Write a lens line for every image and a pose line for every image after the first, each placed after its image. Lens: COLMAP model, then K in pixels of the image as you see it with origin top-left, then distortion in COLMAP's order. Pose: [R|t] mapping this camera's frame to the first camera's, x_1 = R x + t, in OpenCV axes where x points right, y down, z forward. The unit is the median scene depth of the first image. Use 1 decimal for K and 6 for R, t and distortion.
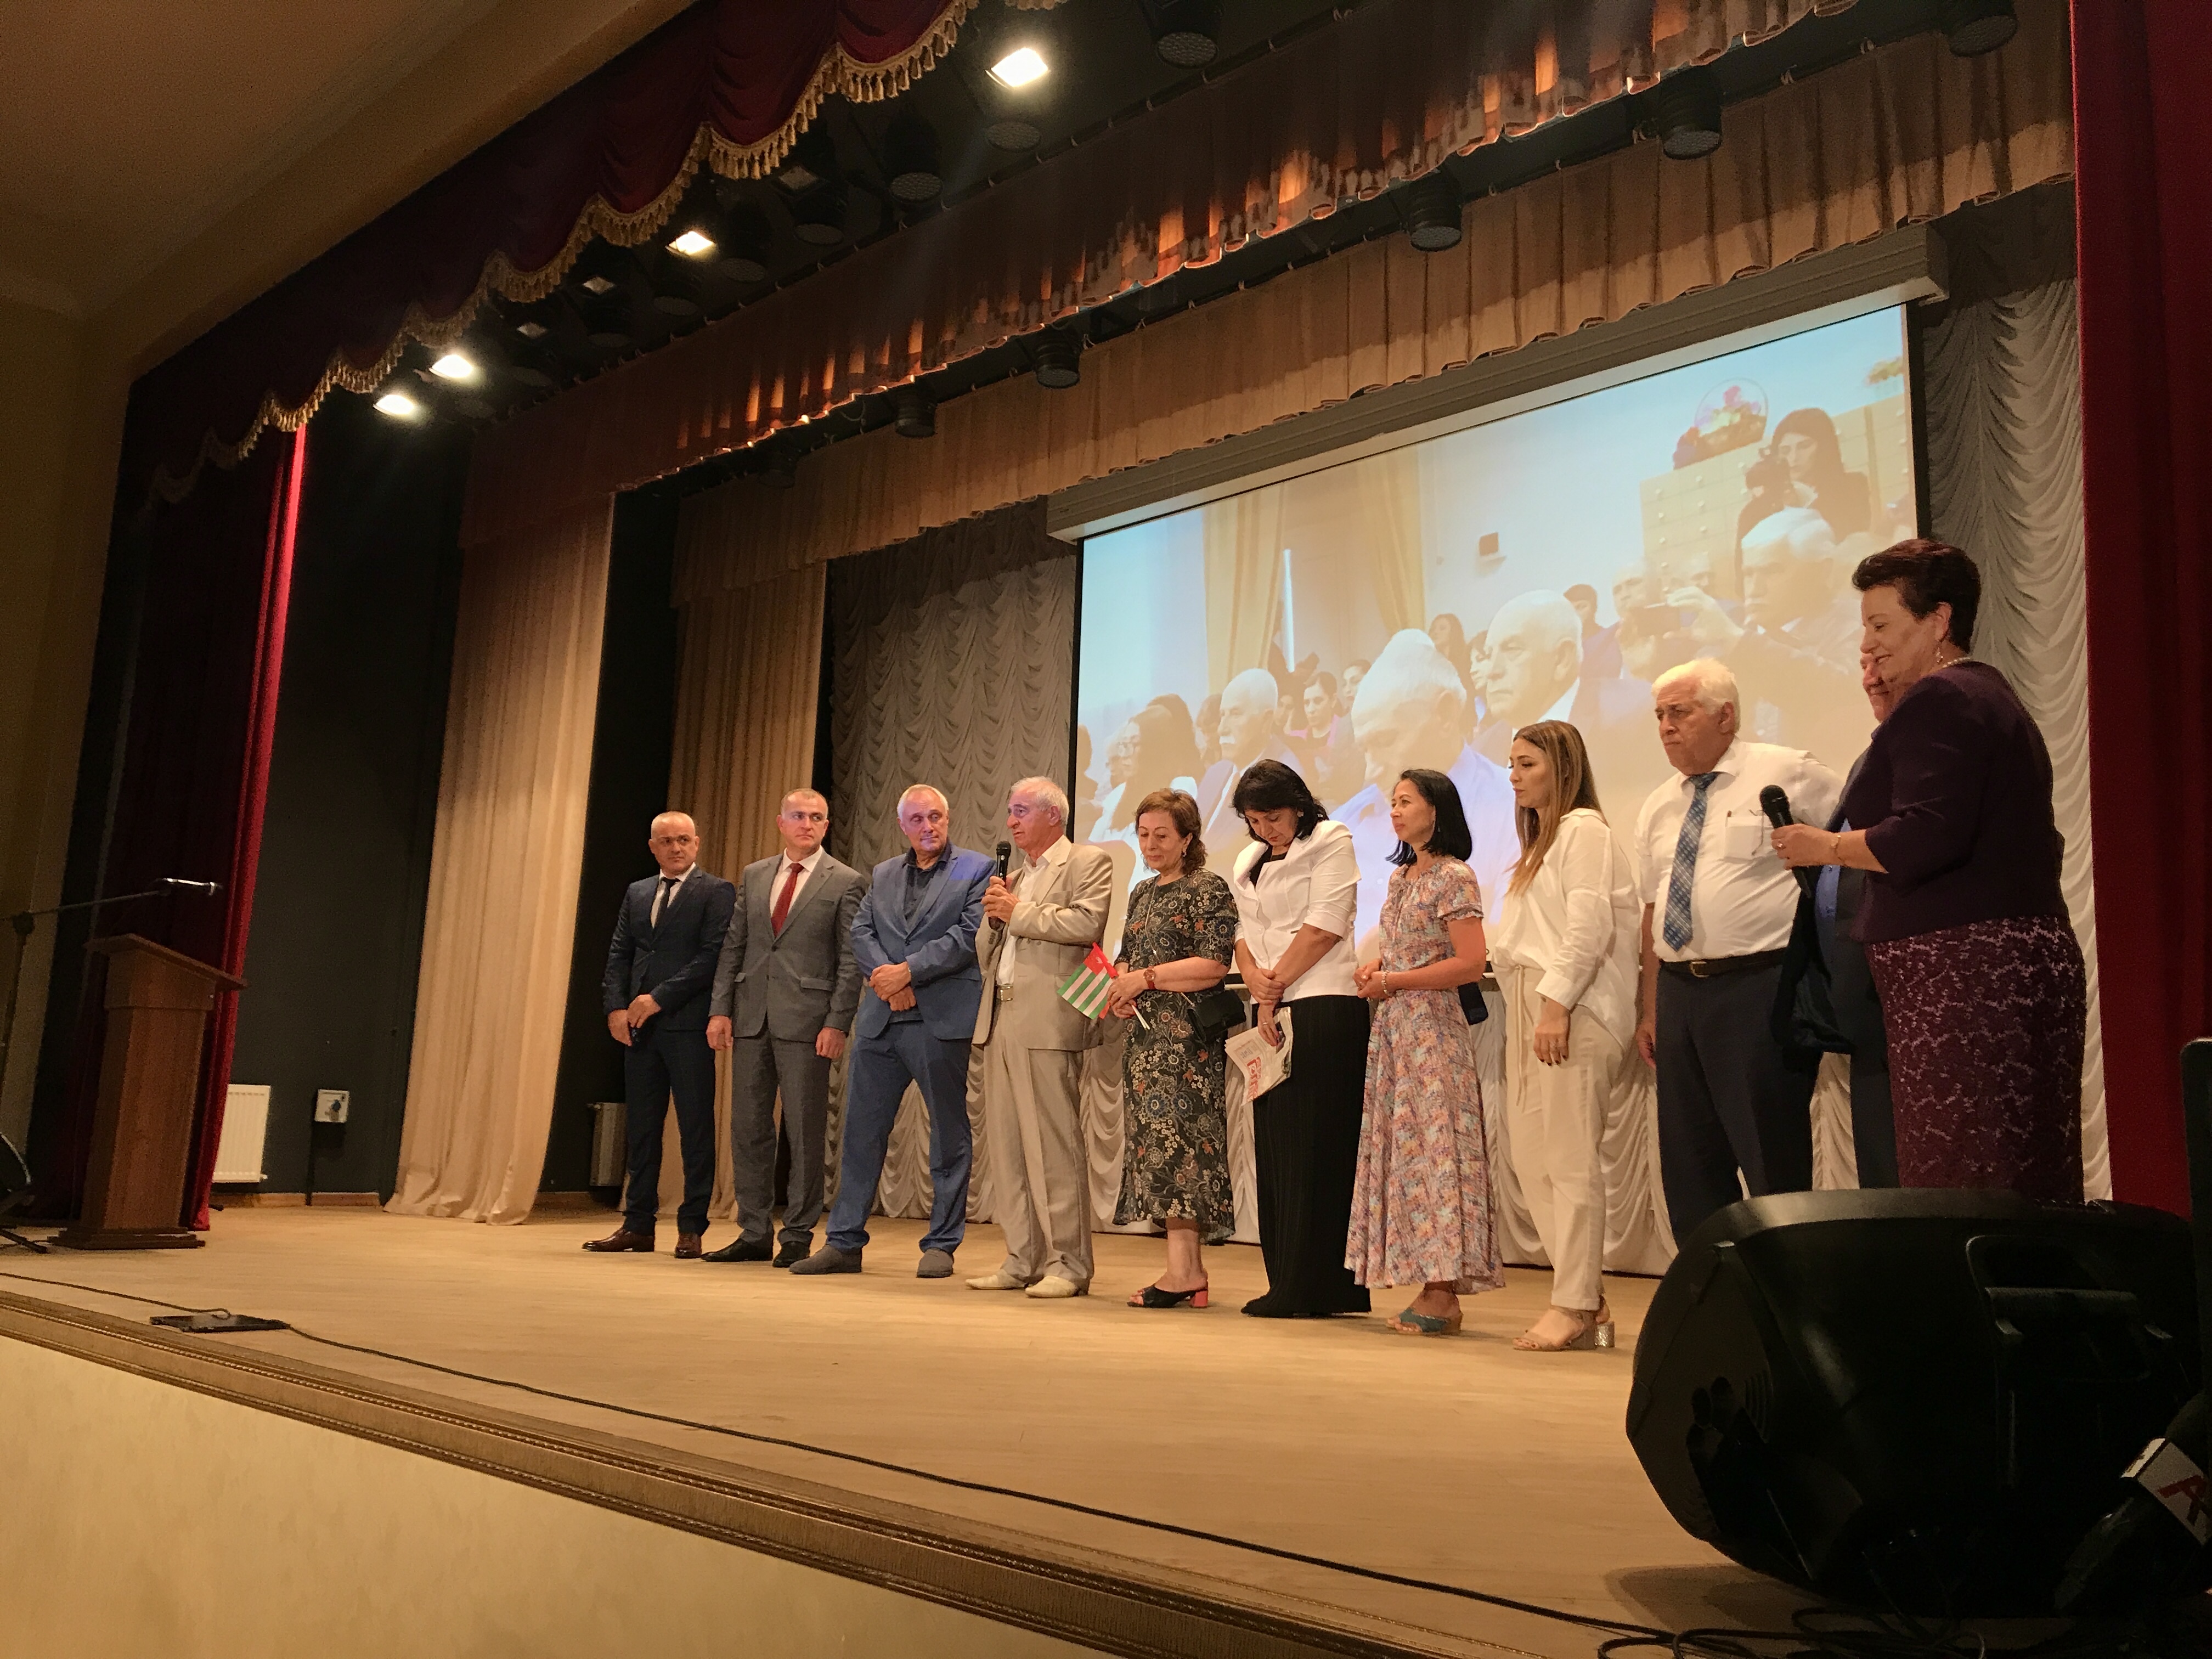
lens RADIAL K [[1812.3, 0, 1105.3], [0, 1812.3, 831.8], [0, 0, 1]] dist [-0.012450, 0.027174]
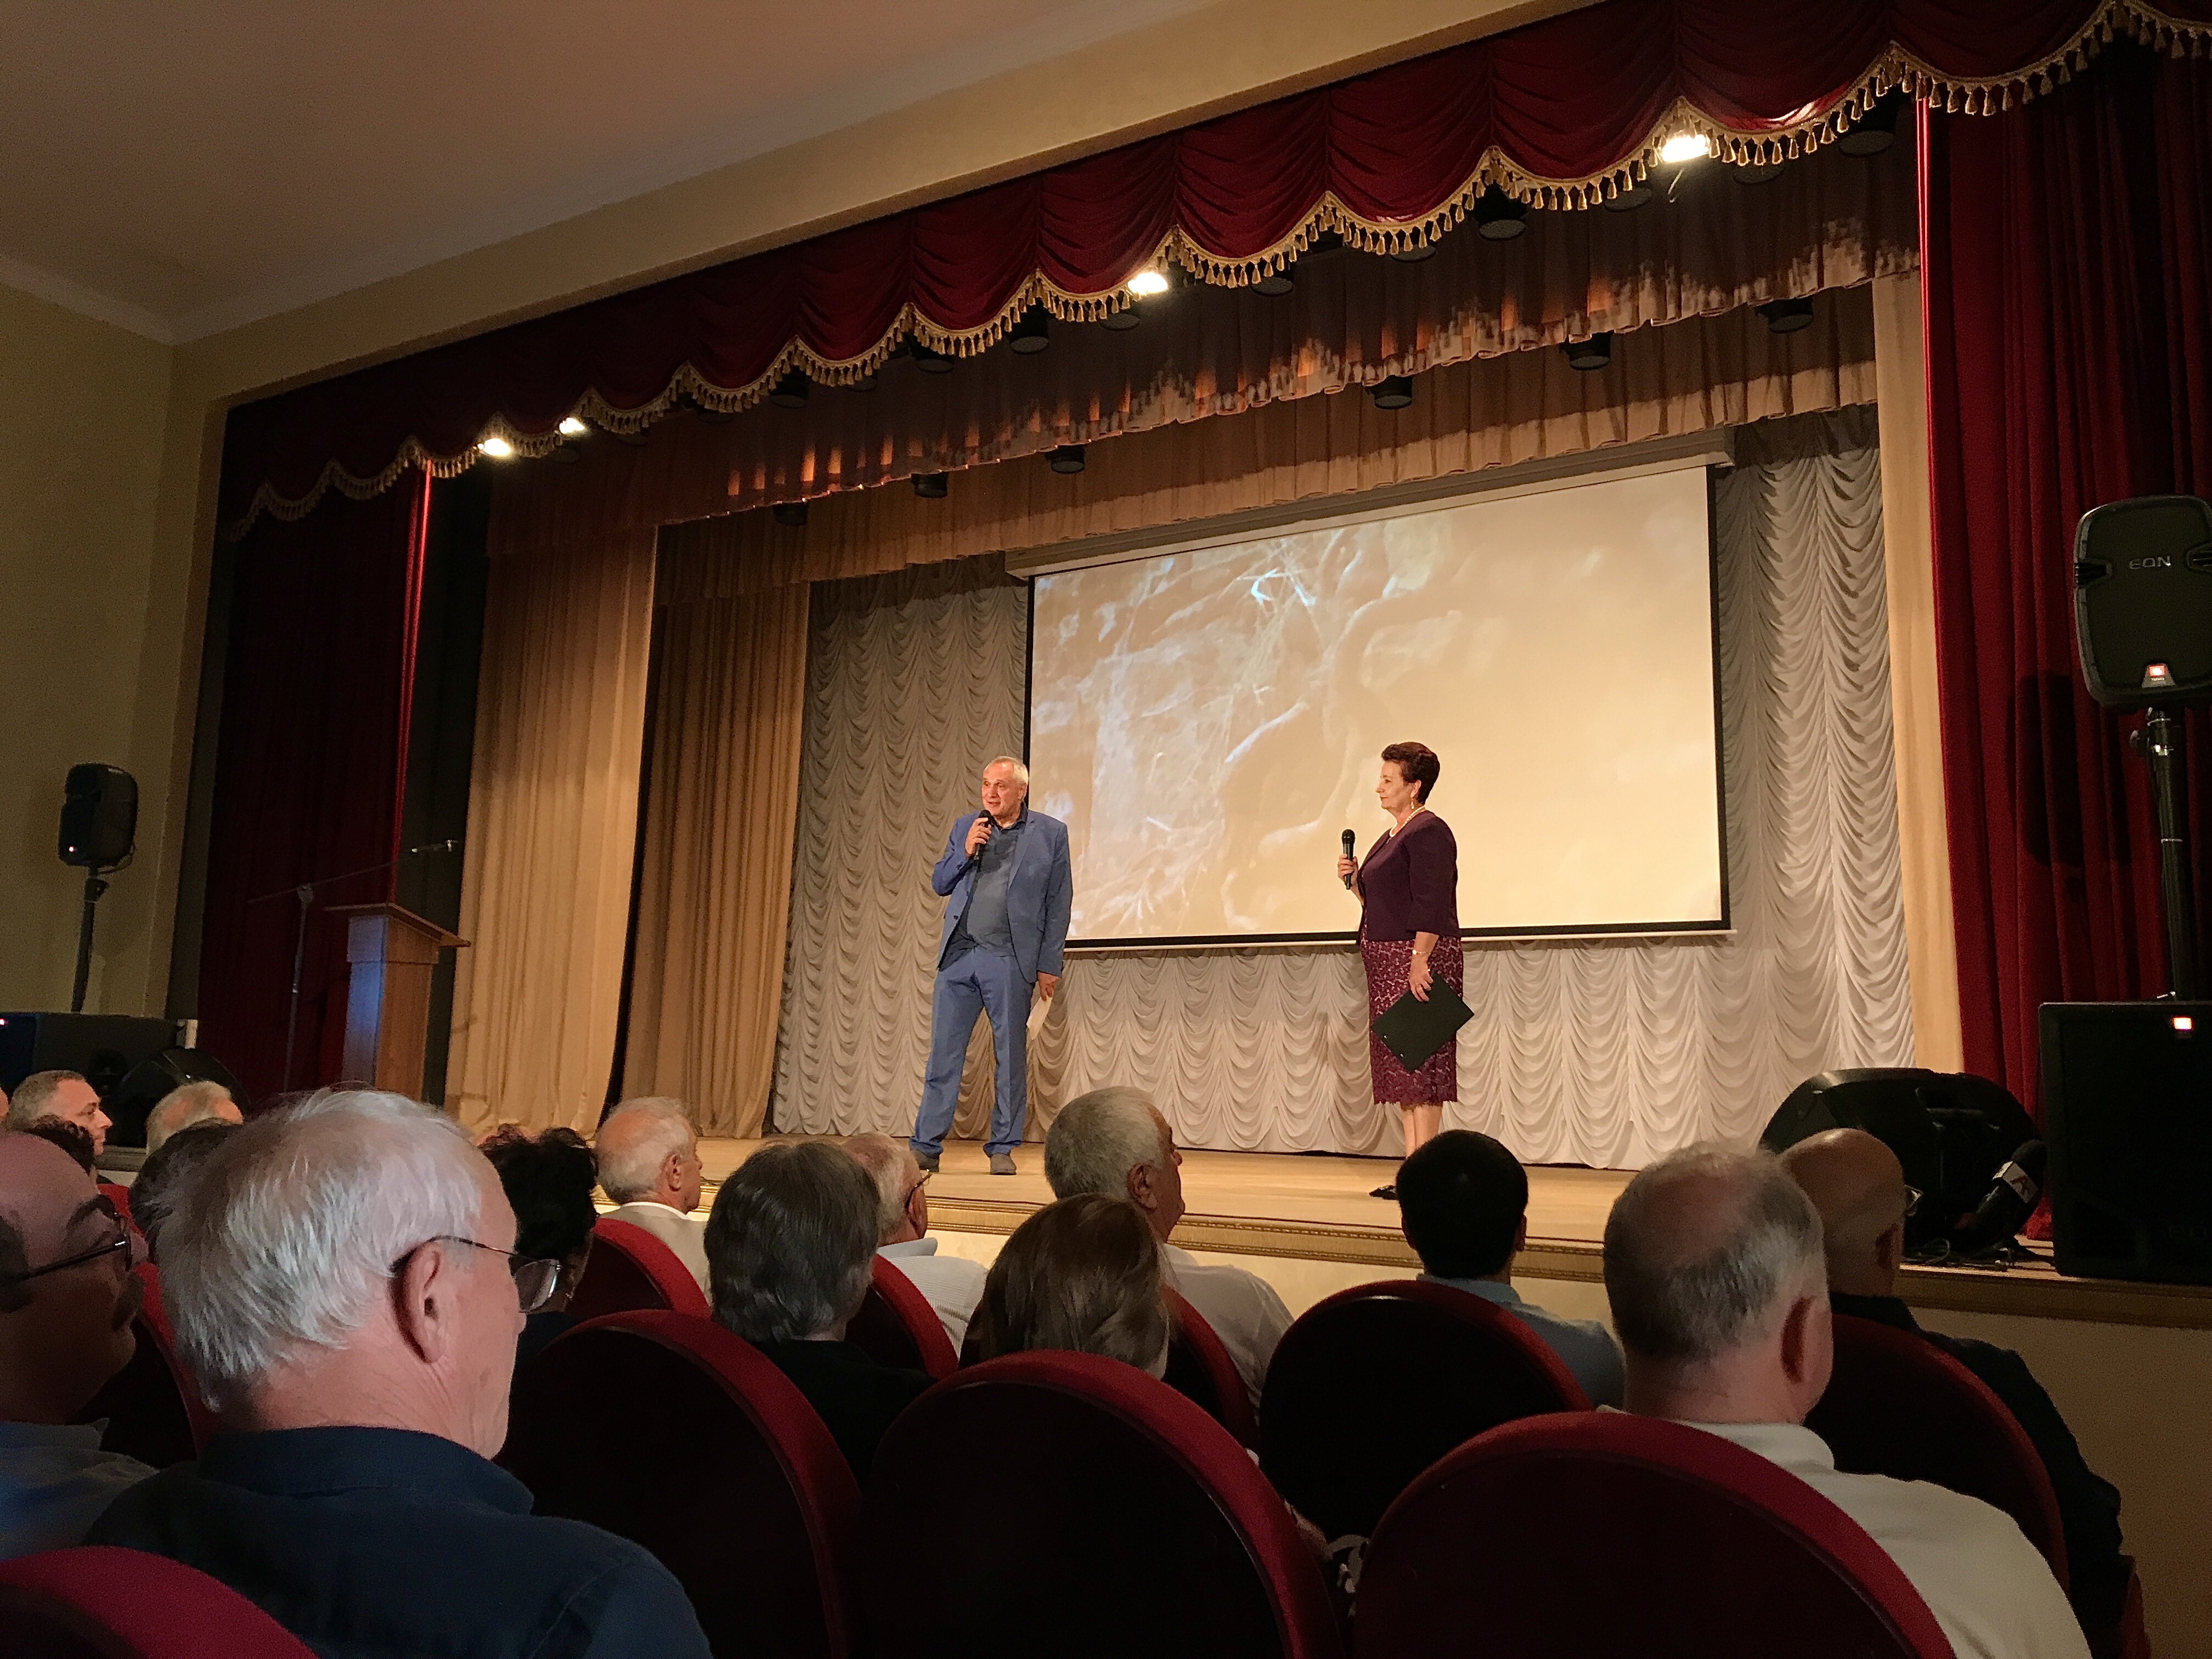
lens RADIAL K [[1812.3, 0, 1106.0], [0, 1812.3, 827.4], [0, 0, 1]] dist [-0.012450, 0.027174]
pose [[0.980974, 0.020078, 0.193097, -0.267580], [-0.025783, 0.999301, 0.027079, -0.038033], [-0.192418, -0.031542, 0.980806, -0.281613]]
